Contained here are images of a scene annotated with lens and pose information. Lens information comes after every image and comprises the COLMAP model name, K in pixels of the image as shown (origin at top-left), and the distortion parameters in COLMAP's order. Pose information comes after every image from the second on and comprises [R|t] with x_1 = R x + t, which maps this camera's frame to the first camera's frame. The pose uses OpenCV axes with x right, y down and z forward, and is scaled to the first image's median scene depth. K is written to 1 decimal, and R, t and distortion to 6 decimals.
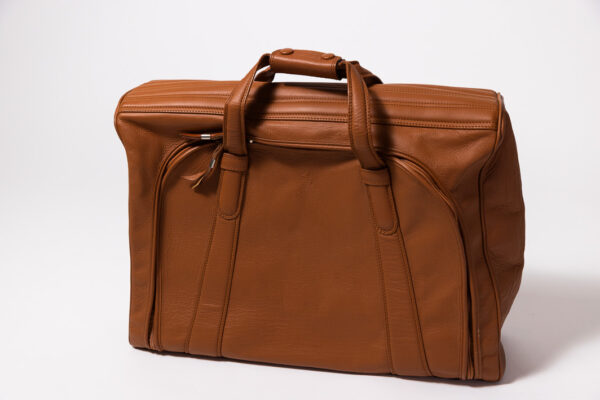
lens RADIAL K [[769.1, 0, 301.1], [0, 769.1, 196.0], [0, 0, 1]] dist [0.001610, 0.000000]
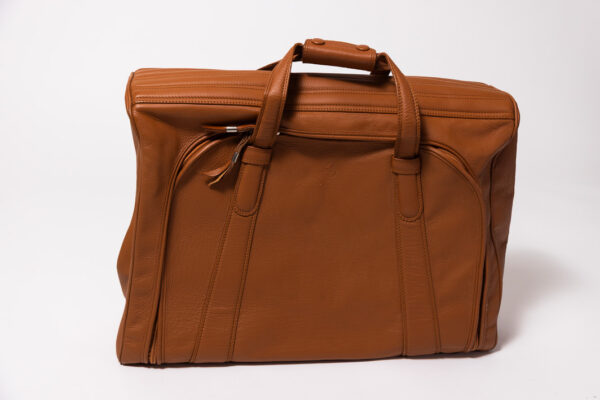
lens RADIAL K [[799.5, 0, 316.5], [0, 799.5, 202.8], [0, 0, 1]] dist [-0.001208, 0.000000]
pose [[0.918470, -0.048775, 0.392471, -0.424420], [0.044241, 0.998809, 0.020595, -0.002620], [-0.393008, -0.001553, 0.919534, 0.056375]]
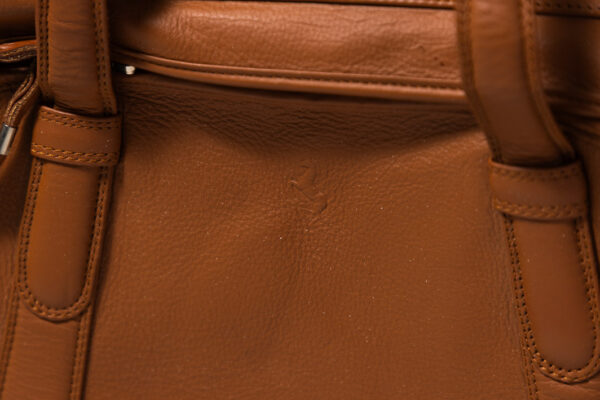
lens RADIAL K [[1638.1, 0, 300.6], [0, 1638.1, 200.4], [0, 0, 1]] dist [0.019054, 0.000000]
pose [[0.999765, 0.016636, 0.013908, -0.004854], [-0.016285, 0.999555, -0.024974, -0.003509], [-0.014318, 0.024742, 0.999591, 0.348610]]
